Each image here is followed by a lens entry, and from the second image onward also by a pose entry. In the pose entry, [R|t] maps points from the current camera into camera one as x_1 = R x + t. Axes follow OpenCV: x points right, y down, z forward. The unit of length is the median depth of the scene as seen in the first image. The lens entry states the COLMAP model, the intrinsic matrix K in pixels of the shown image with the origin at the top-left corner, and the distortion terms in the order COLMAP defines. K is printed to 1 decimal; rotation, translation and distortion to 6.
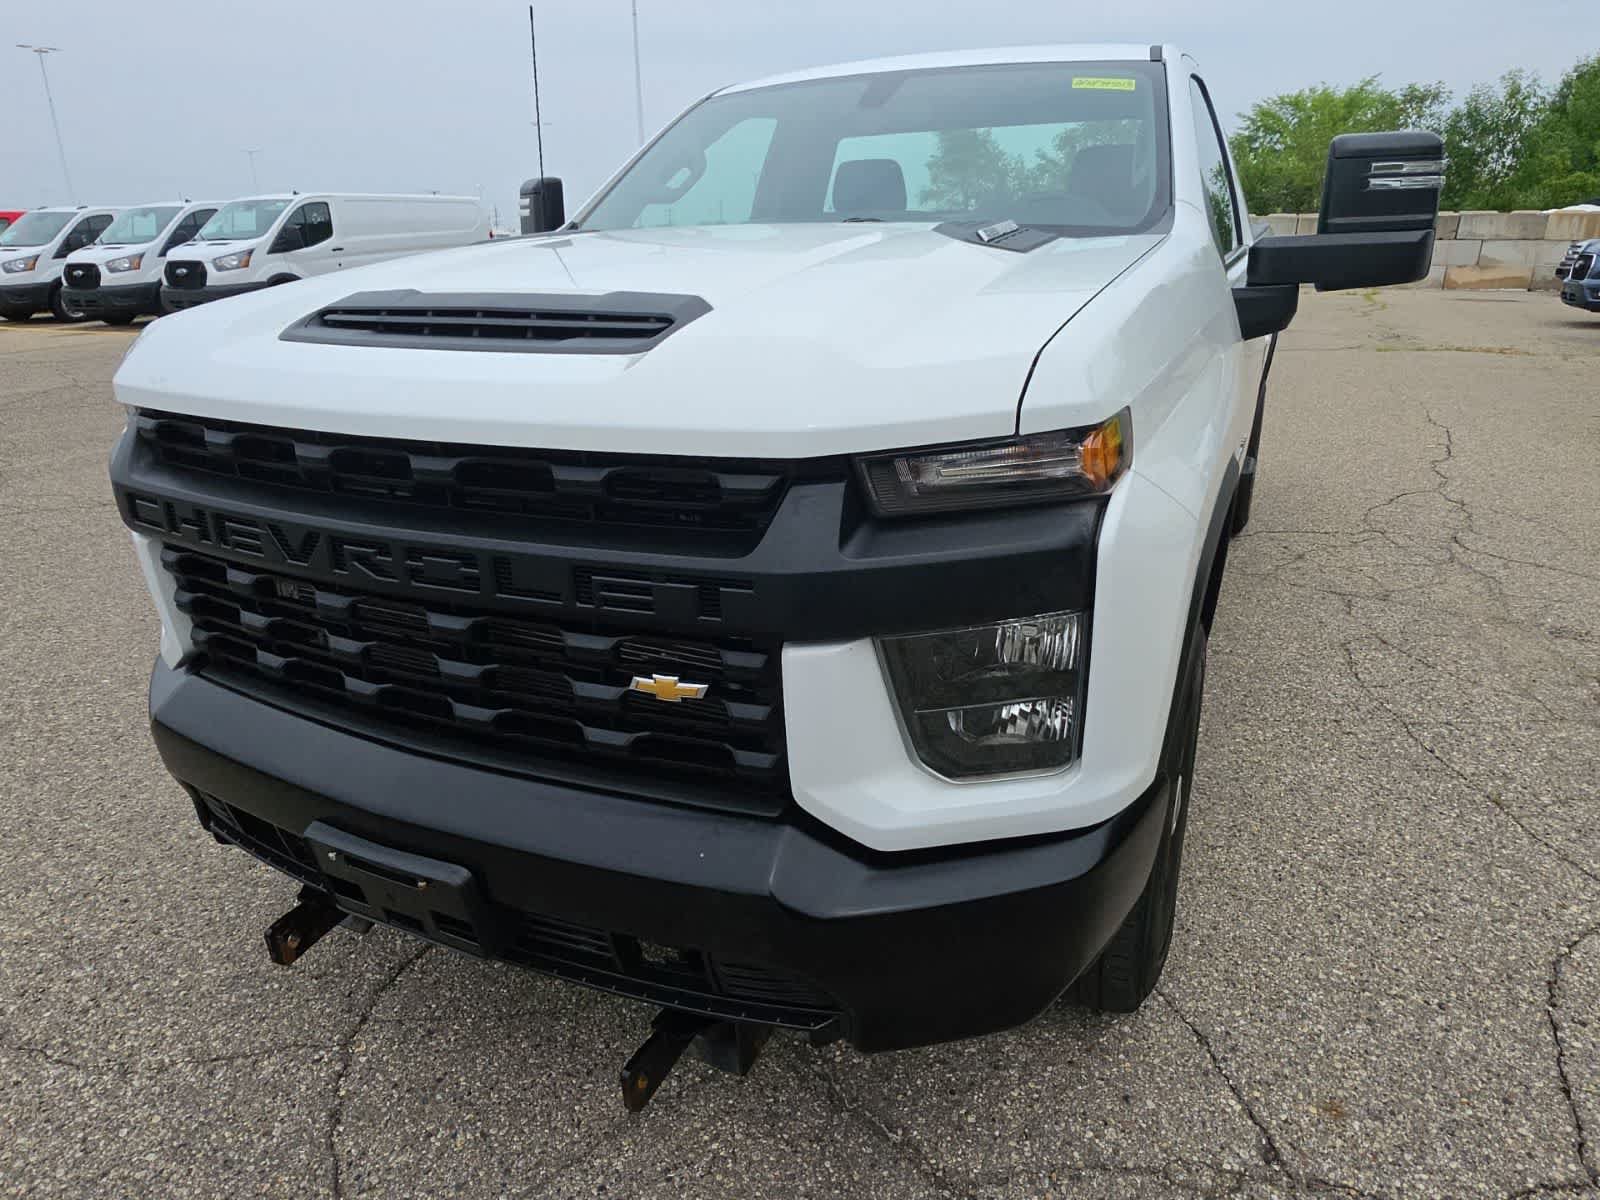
lens RADIAL K [[1017.5, 0, 802.0], [0, 1017.5, 600.2], [0, 0, 1]] dist [-0.000529, 0.001705]
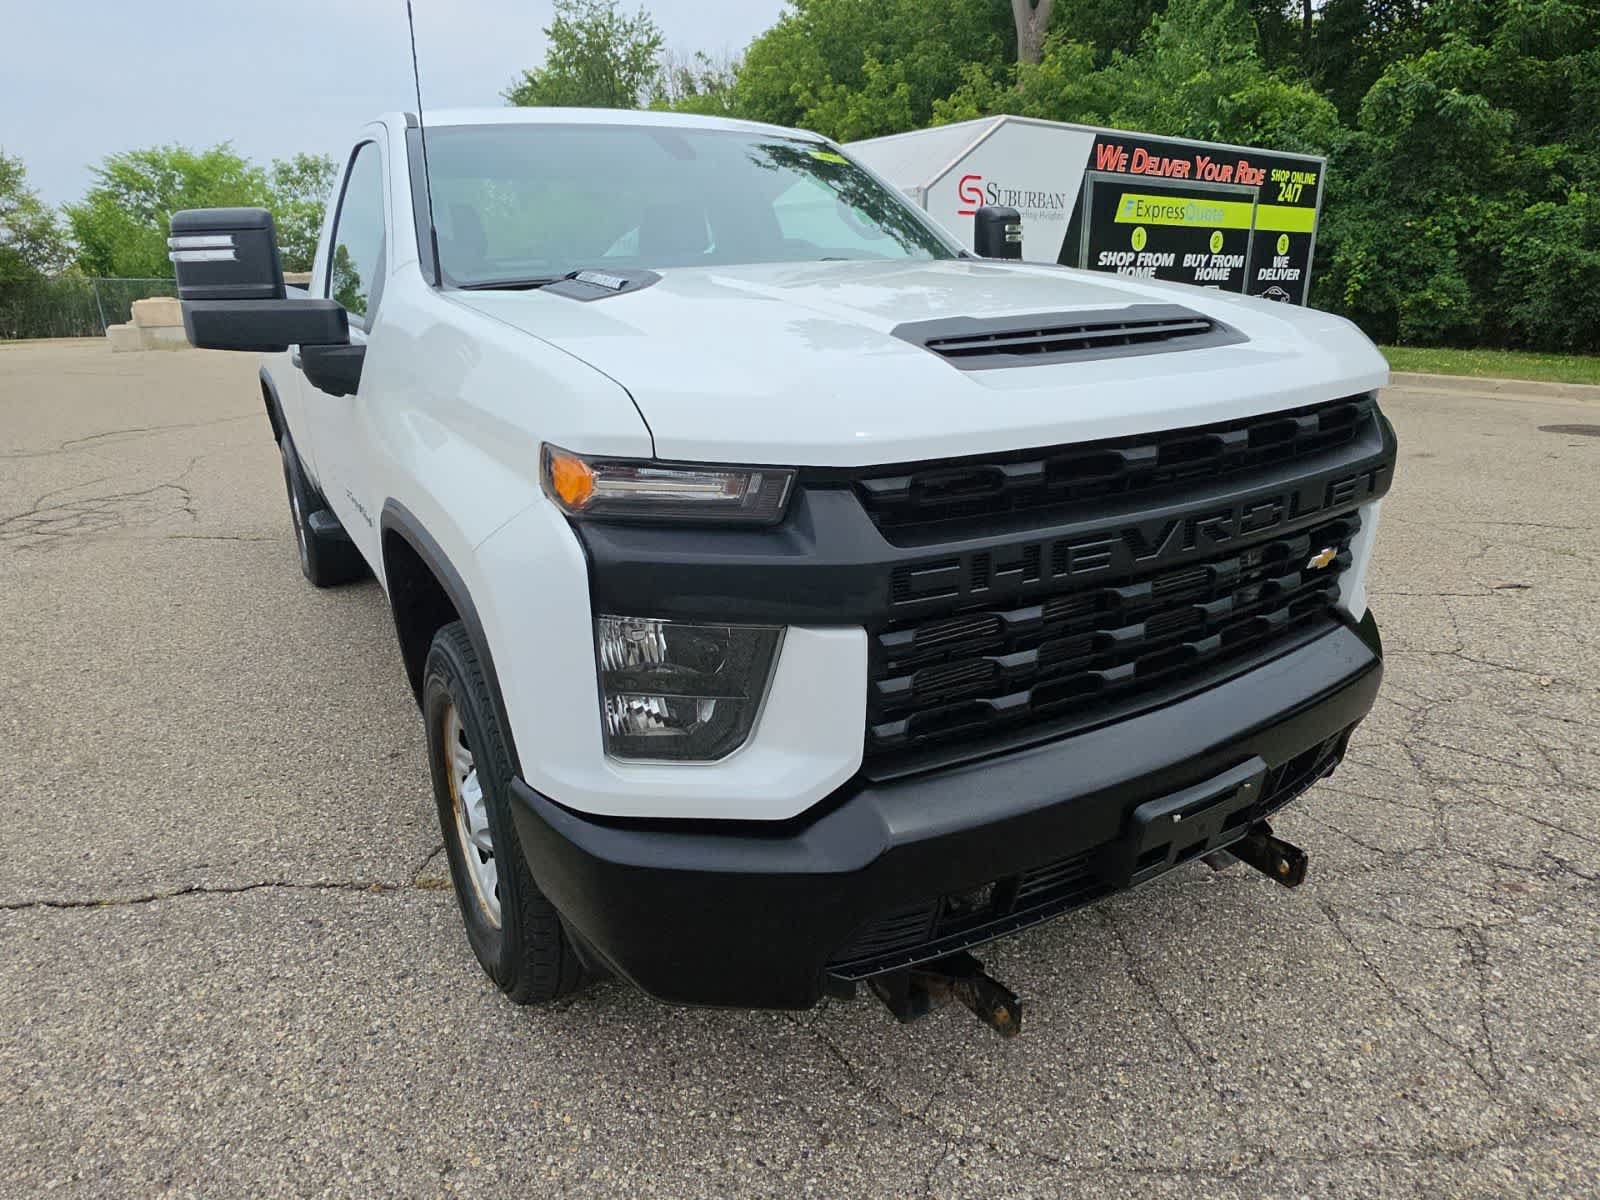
lens RADIAL K [[1017.5, 0, 802.6], [0, 1017.5, 603.5], [0, 0, 1]] dist [-0.000529, 0.001705]
pose [[0.533428, -0.261810, 0.804307, -1.245520], [0.302510, 0.947048, 0.107645, -0.172897], [-0.789900, 0.185891, 0.584382, 0.529198]]
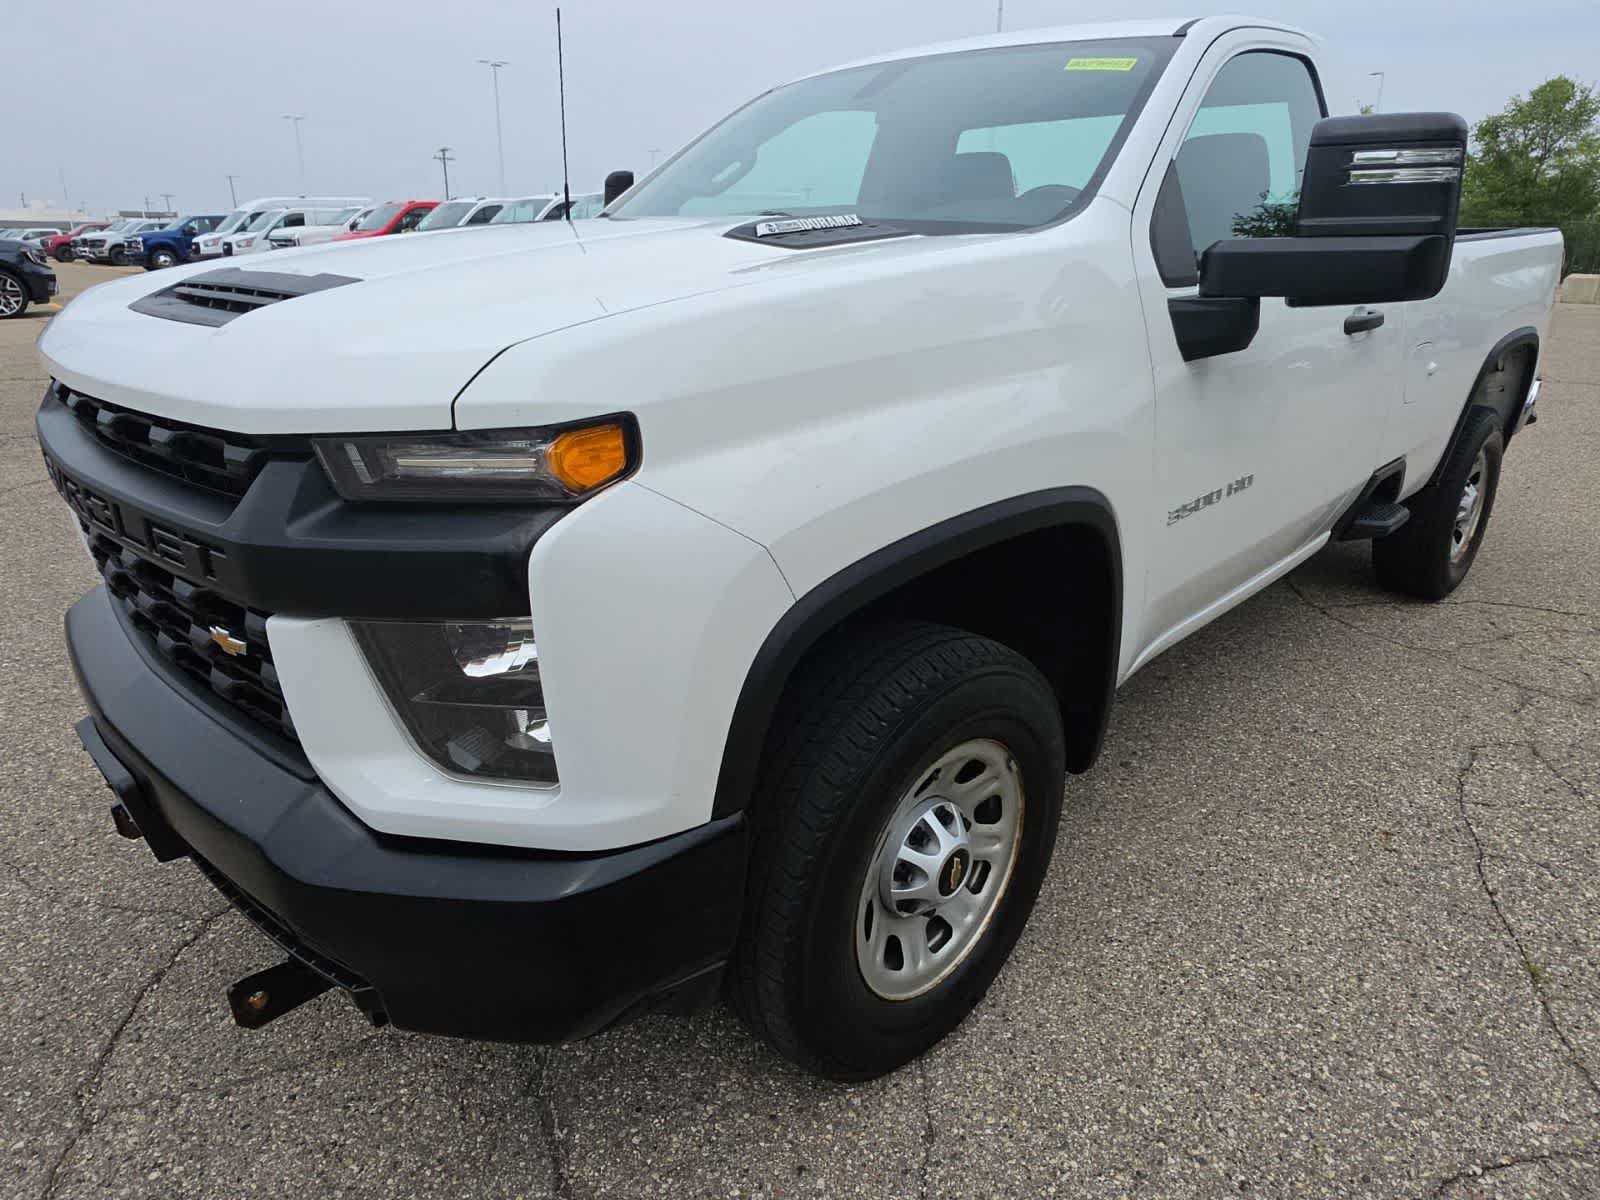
lens RADIAL K [[1017.5, 0, 789.2], [0, 1017.5, 600.4], [0, 0, 1]] dist [-0.000529, 0.001705]
pose [[0.940337, 0.132395, -0.313428, 0.536389], [-0.131345, 0.991032, 0.024564, -0.042810], [0.313870, 0.018069, 0.949294, 0.114855]]
